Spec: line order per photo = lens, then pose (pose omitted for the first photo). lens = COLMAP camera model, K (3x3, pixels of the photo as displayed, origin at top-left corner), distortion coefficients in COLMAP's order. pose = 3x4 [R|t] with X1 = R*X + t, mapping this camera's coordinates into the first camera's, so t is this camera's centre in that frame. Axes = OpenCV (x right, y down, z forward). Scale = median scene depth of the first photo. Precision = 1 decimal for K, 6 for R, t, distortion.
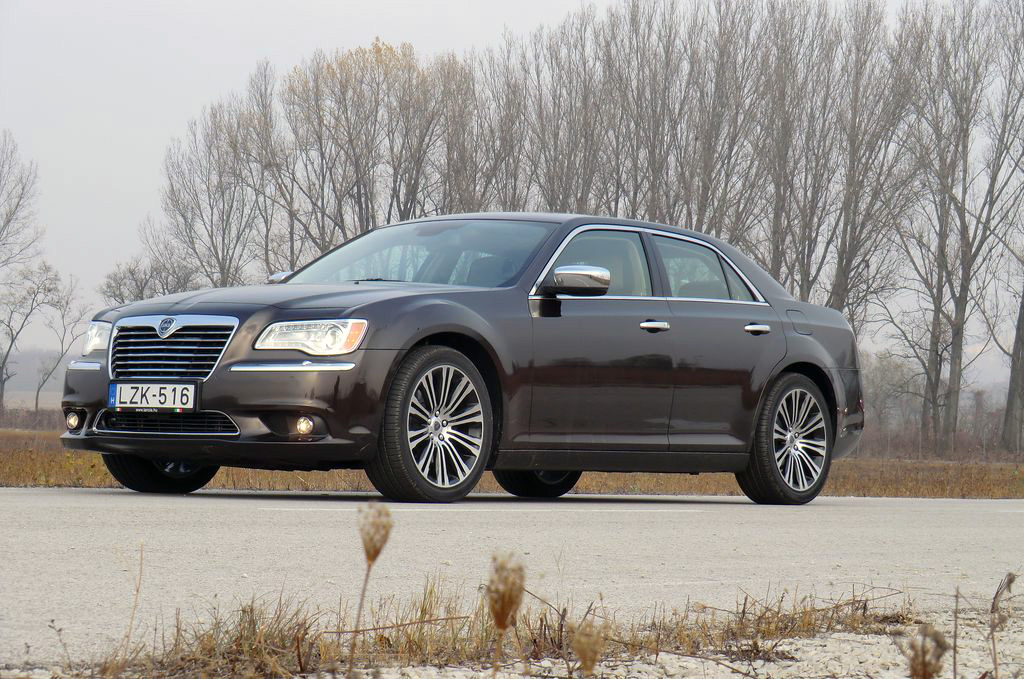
lens RADIAL K [[2846.3, 0, 508.3], [0, 2846.3, 405.4], [0, 0, 1]] dist [0.080877, 1.669725]
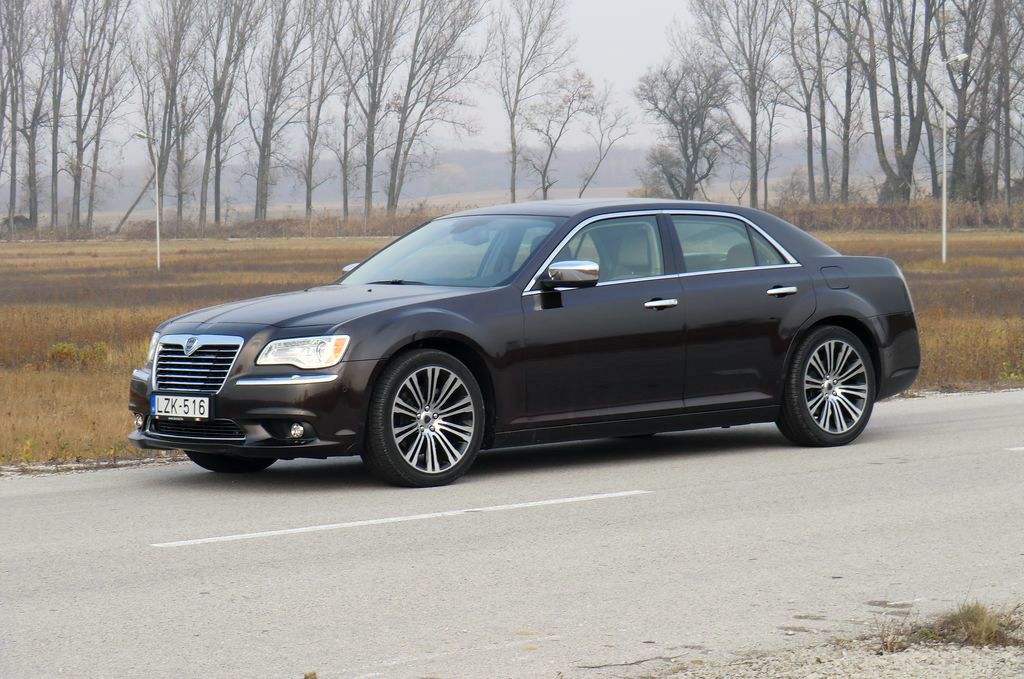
lens RADIAL K [[2846.3, 0, 508.3], [0, 2846.3, 405.4], [0, 0, 1]] dist [0.080877, 1.669725]
pose [[0.977476, -0.038012, -0.207594, 0.241834], [0.054273, 0.995839, 0.073207, -0.079426], [0.203948, -0.082825, 0.975472, -0.108997]]
